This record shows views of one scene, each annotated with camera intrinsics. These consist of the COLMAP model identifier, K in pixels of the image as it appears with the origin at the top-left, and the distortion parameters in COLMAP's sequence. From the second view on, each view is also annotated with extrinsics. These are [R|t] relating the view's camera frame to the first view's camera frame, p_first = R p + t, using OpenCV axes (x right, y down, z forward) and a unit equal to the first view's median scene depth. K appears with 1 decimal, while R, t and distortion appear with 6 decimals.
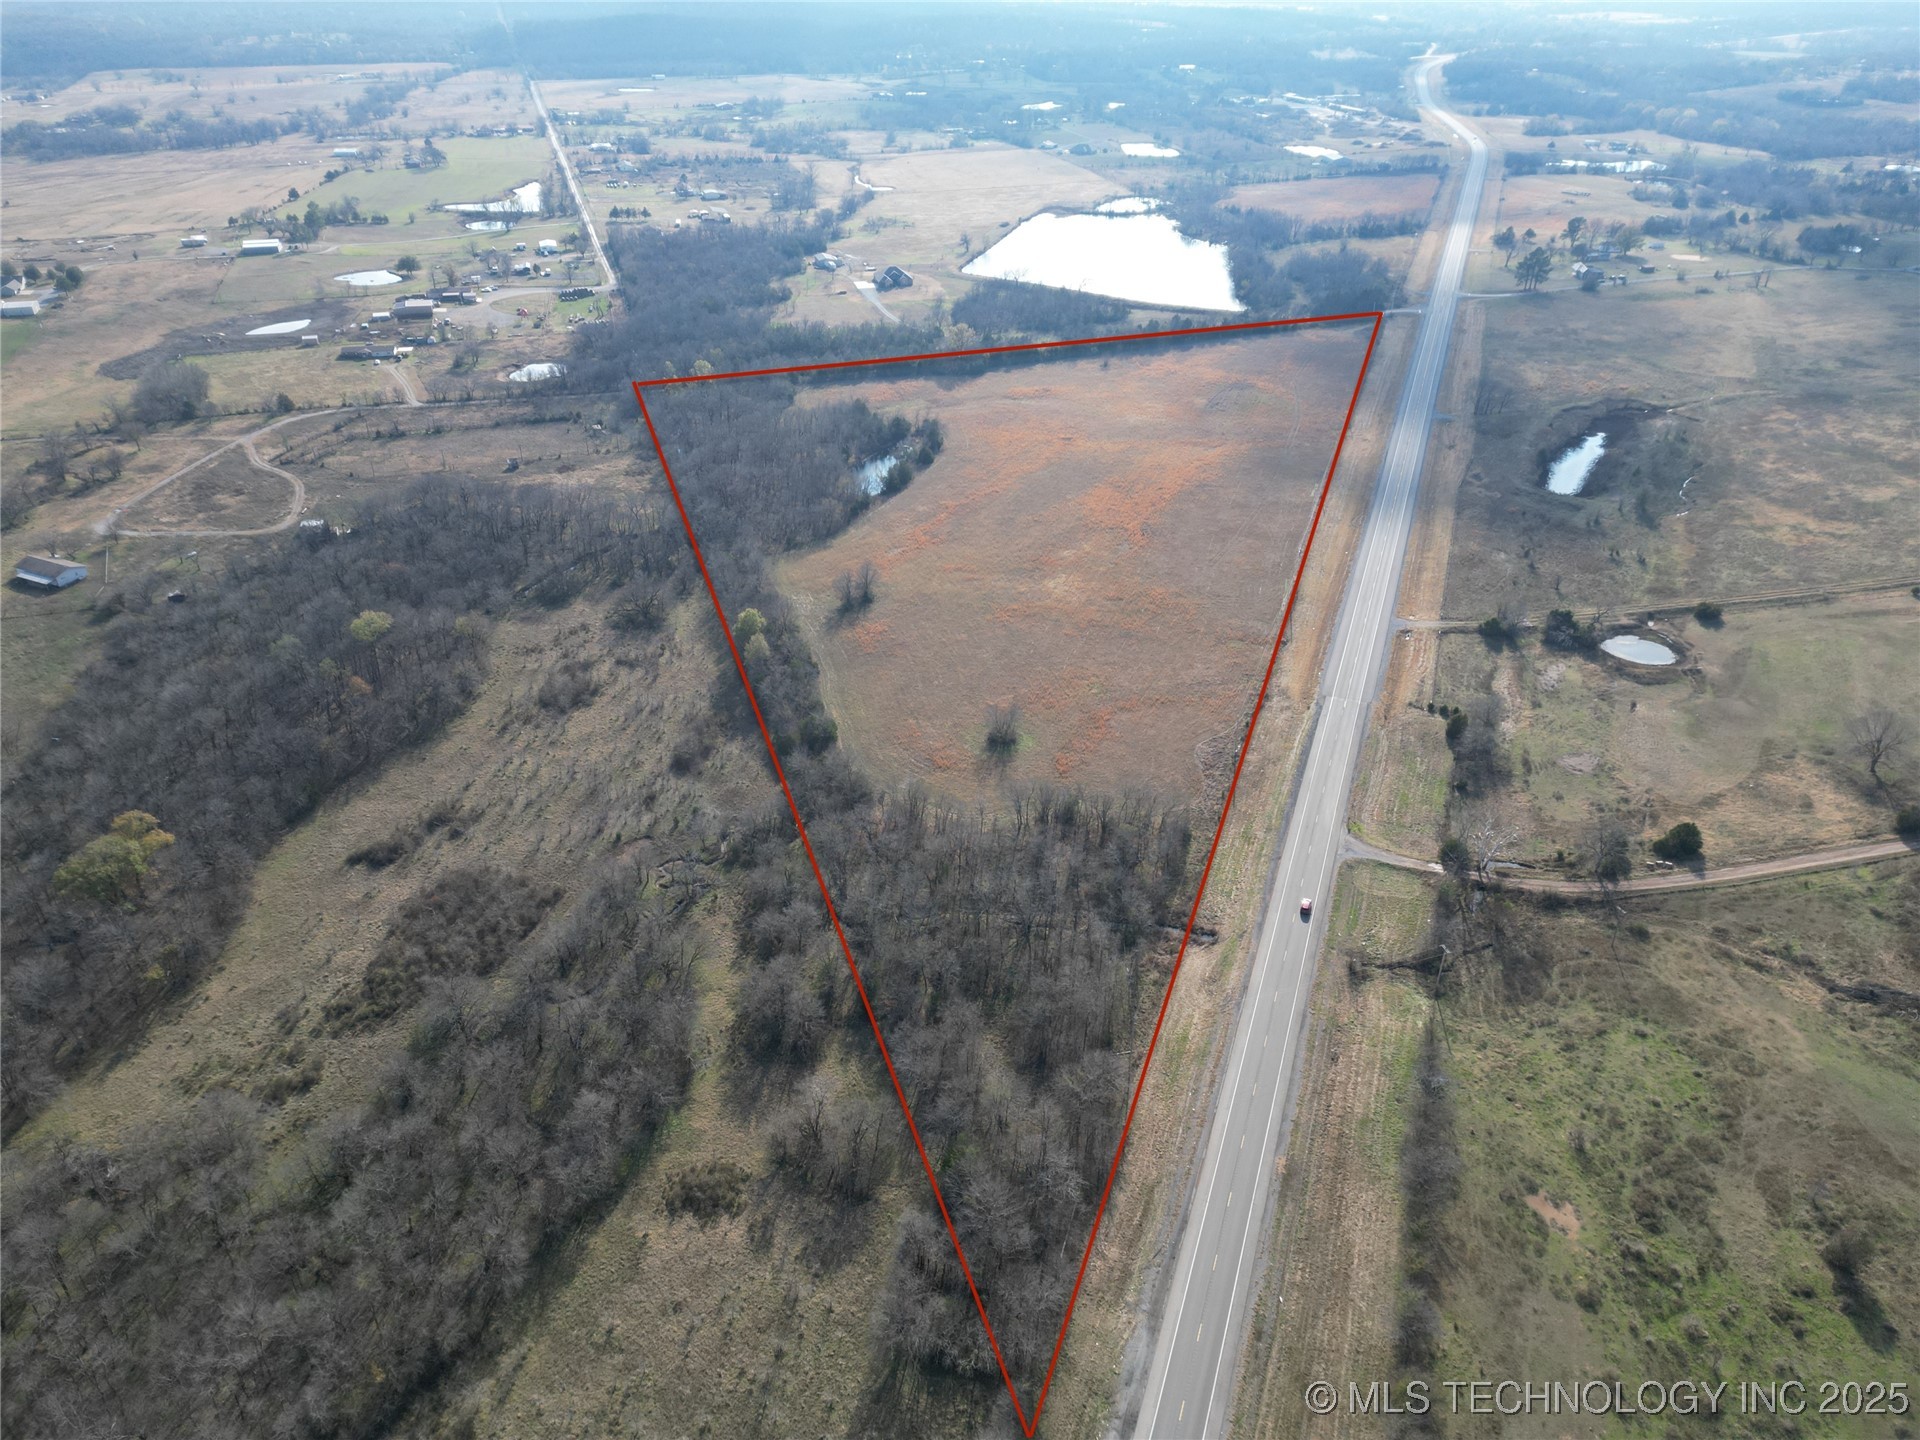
lens RADIAL K [[1332.8, 0, 960.0], [0, 1332.8, 720.0], [0, 0, 1]] dist [0.080709, -0.078782]
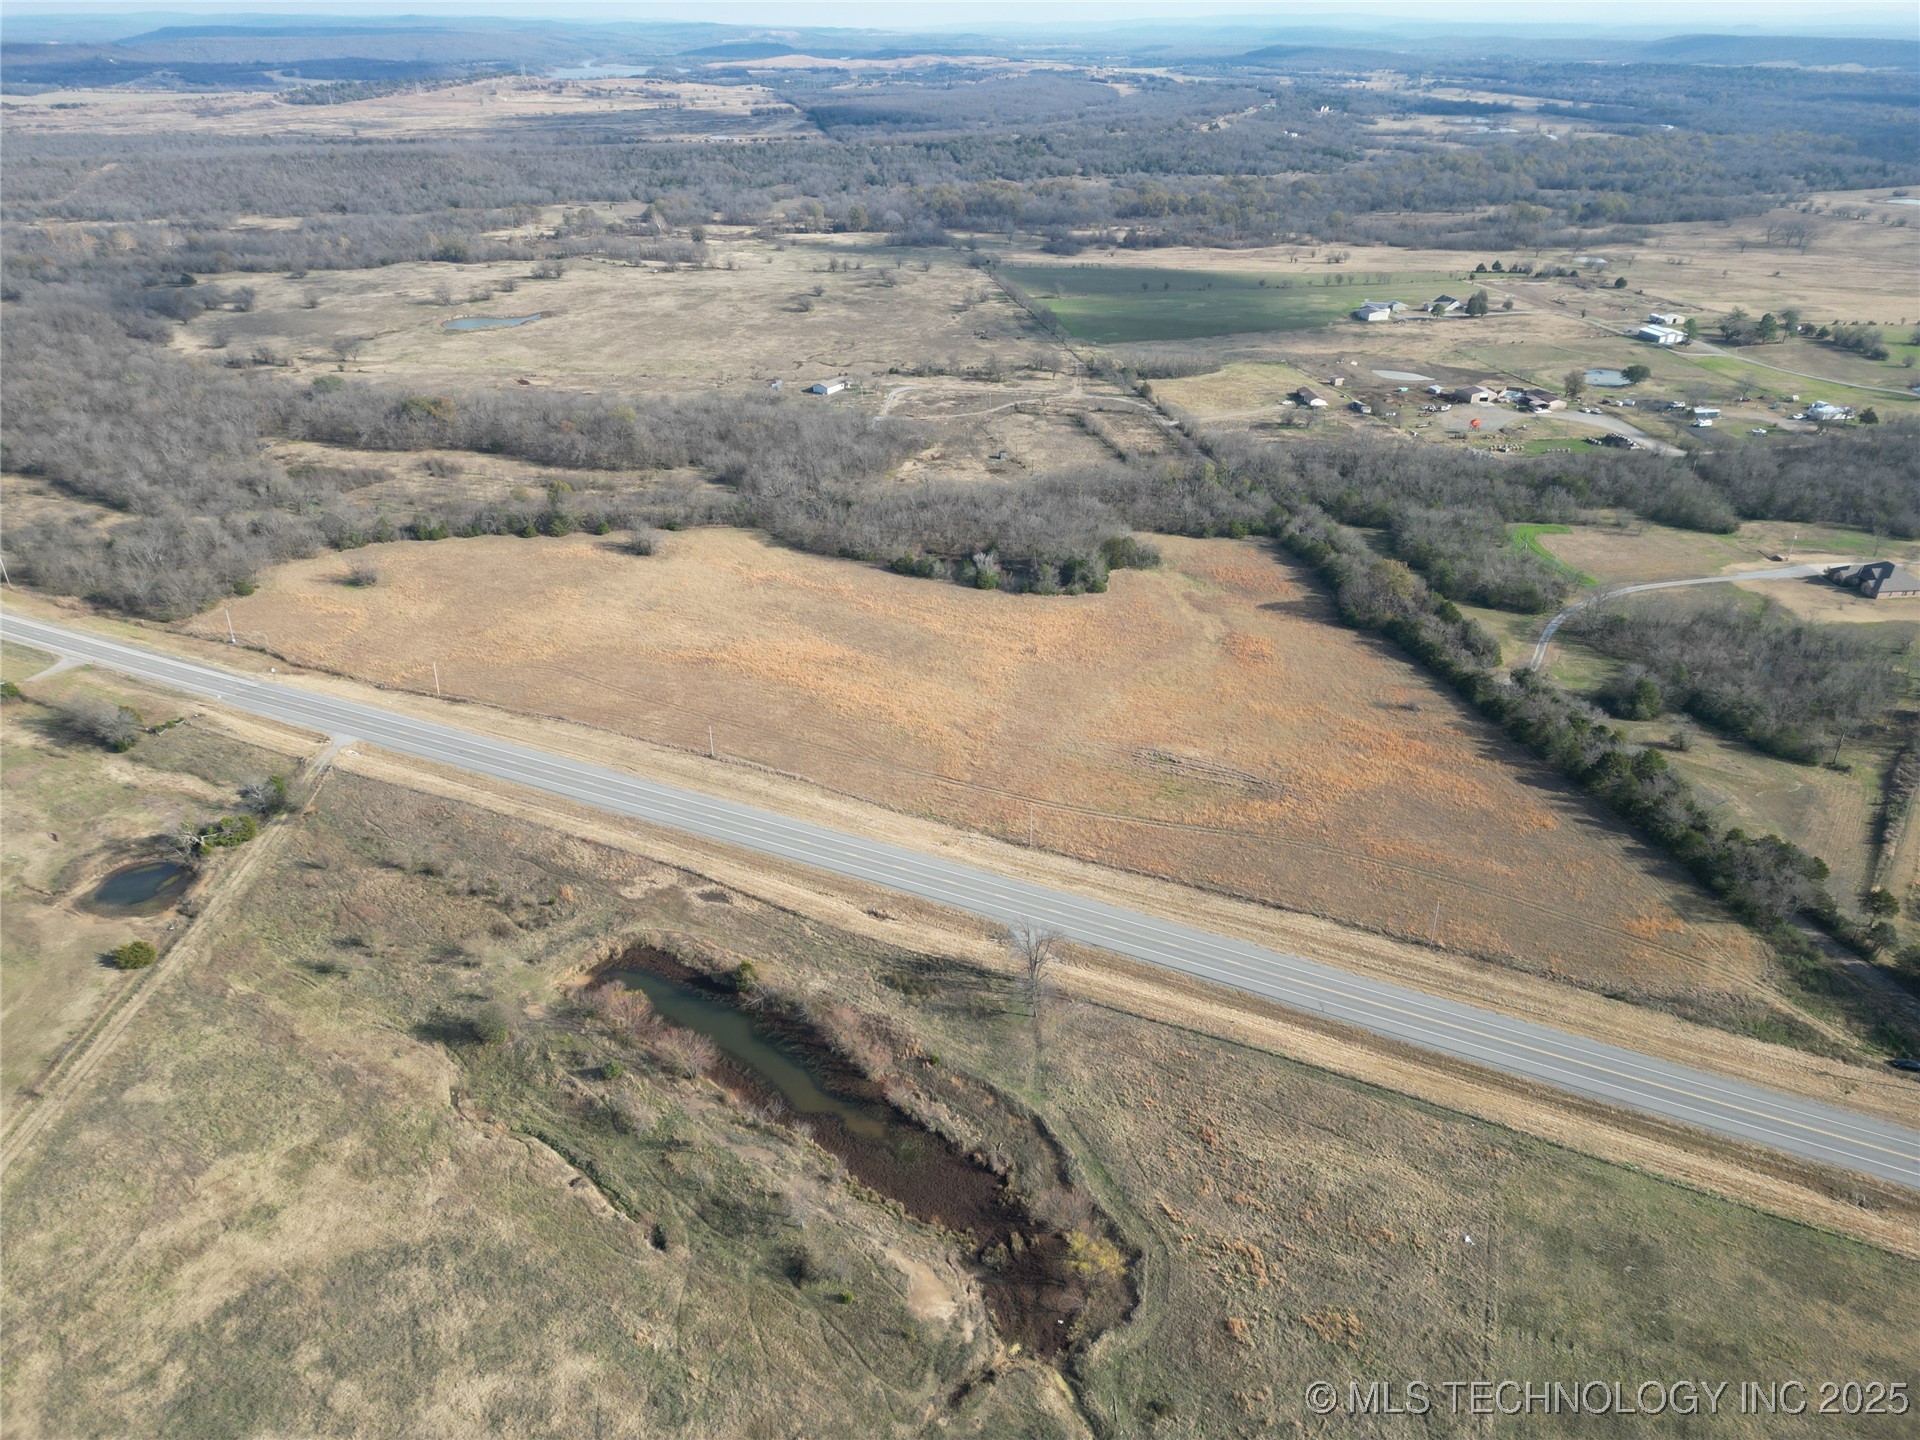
lens RADIAL K [[1332.8, 0, 960.0], [0, 1332.8, 720.0], [0, 0, 1]] dist [0.080709, -0.078782]
pose [[-0.123313, 0.456095, -0.881346, 1.282389], [-0.498688, 0.739360, 0.452391, -0.839187], [0.857965, 0.495303, 0.136276, 1.464952]]
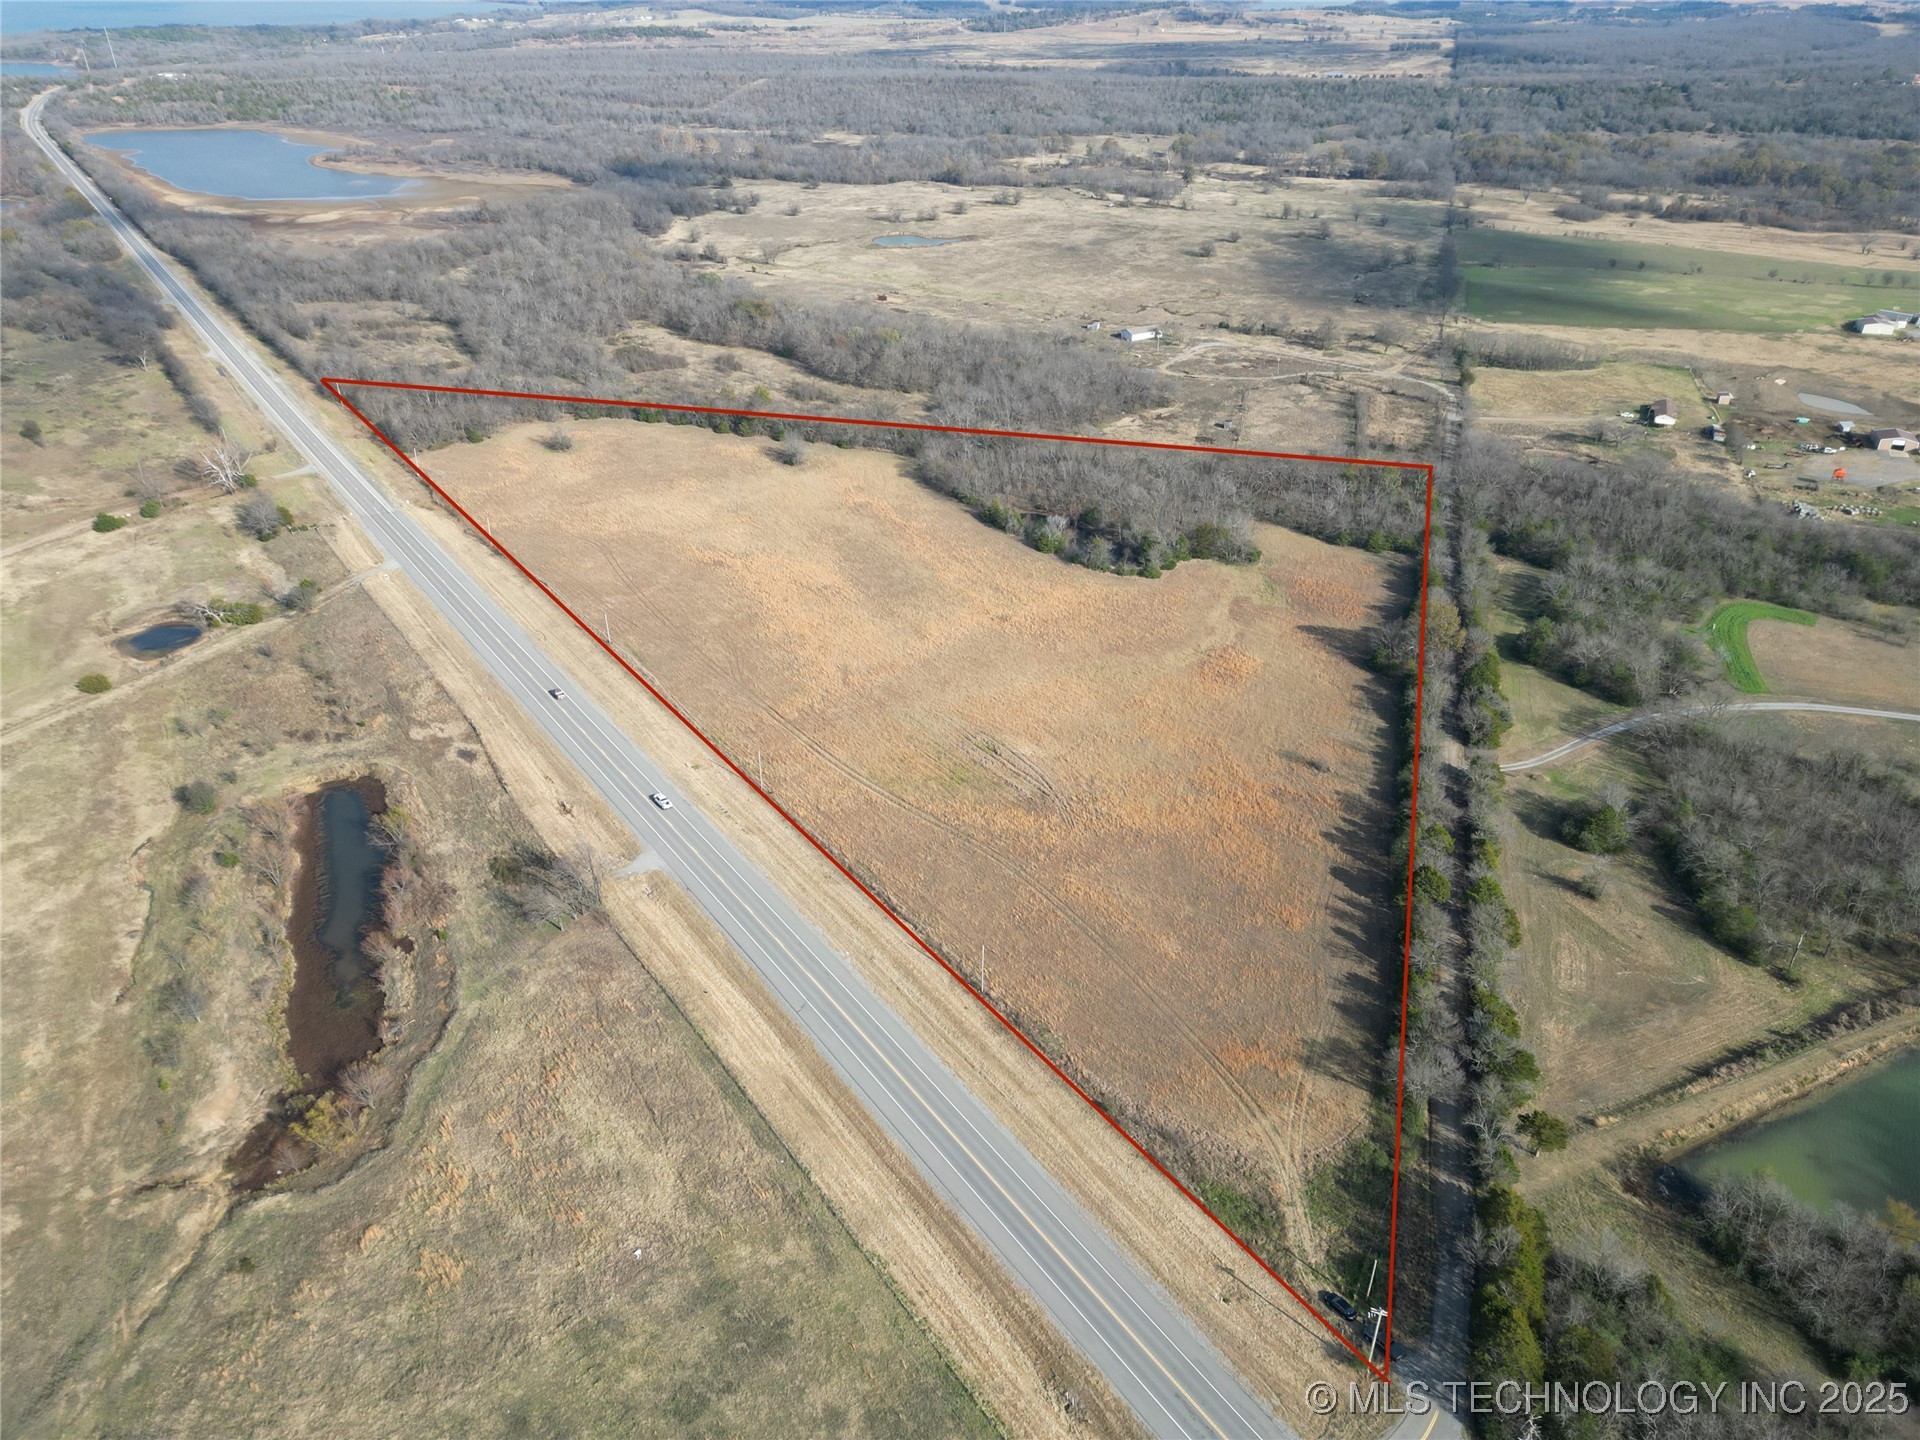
lens RADIAL K [[1332.8, 0, 960.0], [0, 1332.8, 720.0], [0, 0, 1]] dist [0.080709, -0.078782]
pose [[-0.574228, 0.403536, -0.712335, 1.059380], [-0.414951, 0.606590, 0.678133, -1.102823], [0.705746, 0.684987, -0.180873, 1.918150]]
